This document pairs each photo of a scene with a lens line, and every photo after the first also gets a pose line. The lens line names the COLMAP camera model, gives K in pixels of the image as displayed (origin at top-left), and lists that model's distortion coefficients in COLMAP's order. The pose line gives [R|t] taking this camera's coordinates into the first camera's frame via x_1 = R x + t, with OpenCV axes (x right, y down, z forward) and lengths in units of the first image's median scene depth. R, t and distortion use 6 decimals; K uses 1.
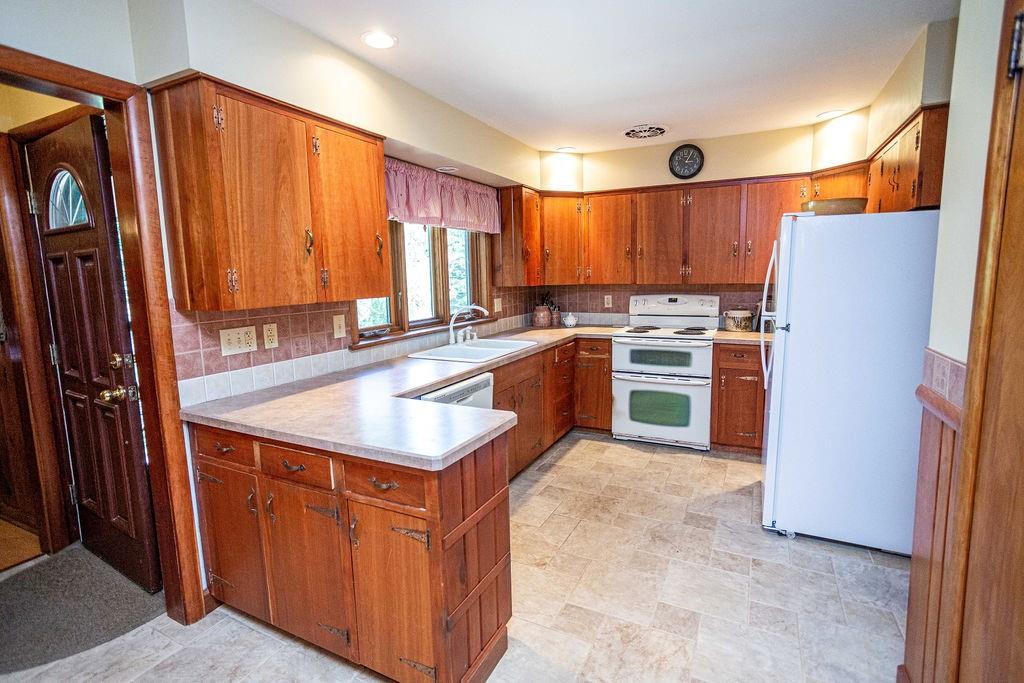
lens RADIAL K [[493.5, 0, 508.6], [0, 493.5, 338.0], [0, 0, 1]] dist [-0.052857, 0.037200]
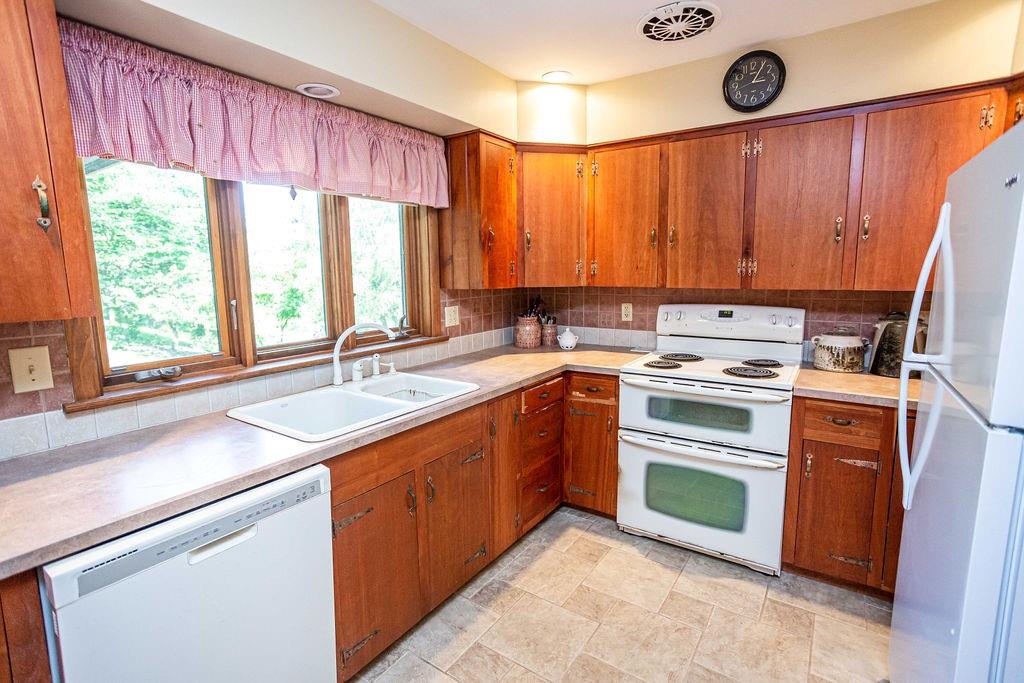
lens RADIAL K [[493.5, 0, 508.6], [0, 493.5, 338.0], [0, 0, 1]] dist [-0.052857, 0.037200]
pose [[0.992362, 0.025574, -0.120680, 0.144672], [-0.024307, 0.999633, 0.011954, -0.050514], [0.120941, -0.008929, 0.992620, 0.368245]]
